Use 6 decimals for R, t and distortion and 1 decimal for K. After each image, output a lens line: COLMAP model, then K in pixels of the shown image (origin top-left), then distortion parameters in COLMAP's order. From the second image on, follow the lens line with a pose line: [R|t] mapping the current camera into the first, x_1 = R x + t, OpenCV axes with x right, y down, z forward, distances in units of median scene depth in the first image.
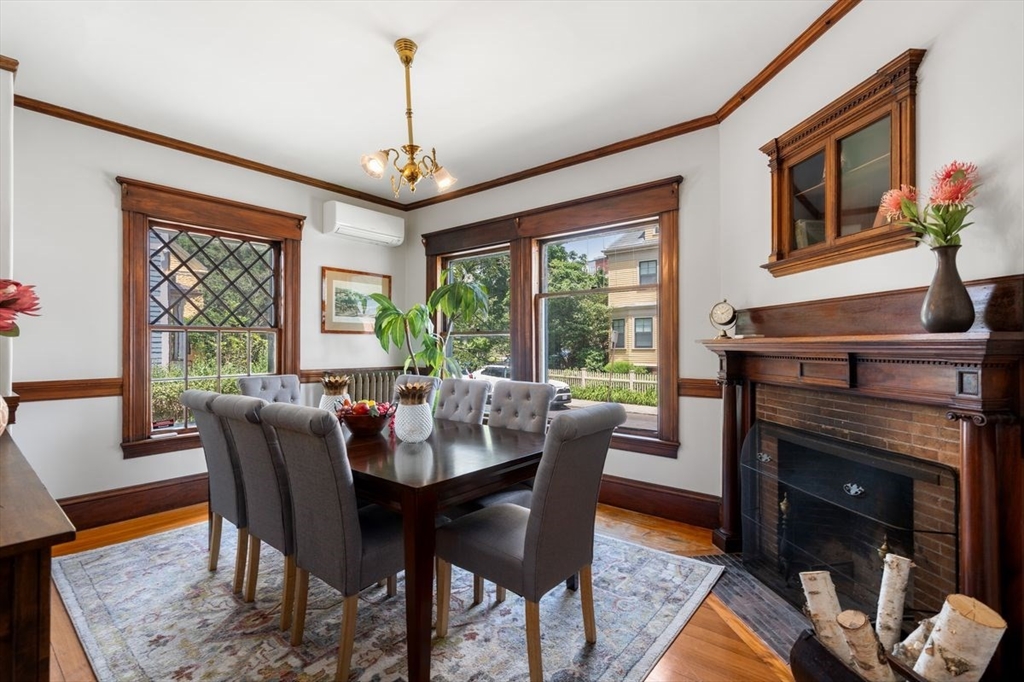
lens RADIAL K [[470.5, 0, 508.1], [0, 470.5, 340.3], [0, 0, 1]] dist [-0.022087, -0.000246]
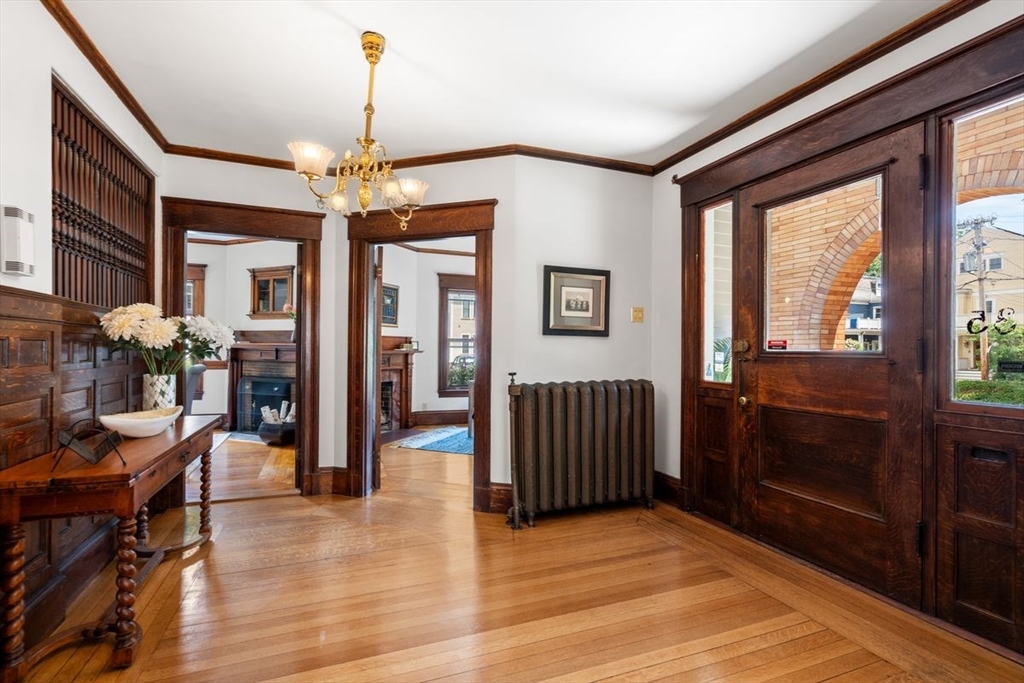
lens RADIAL K [[470.5, 0, 506.6], [0, 470.5, 342.9], [0, 0, 1]] dist [-0.022087, -0.000246]
pose [[0.483232, 0.007794, 0.875458, -1.073219], [-0.016332, 0.999867, 0.000114, -0.029758], [-0.875340, -0.014353, 0.483295, -1.585610]]
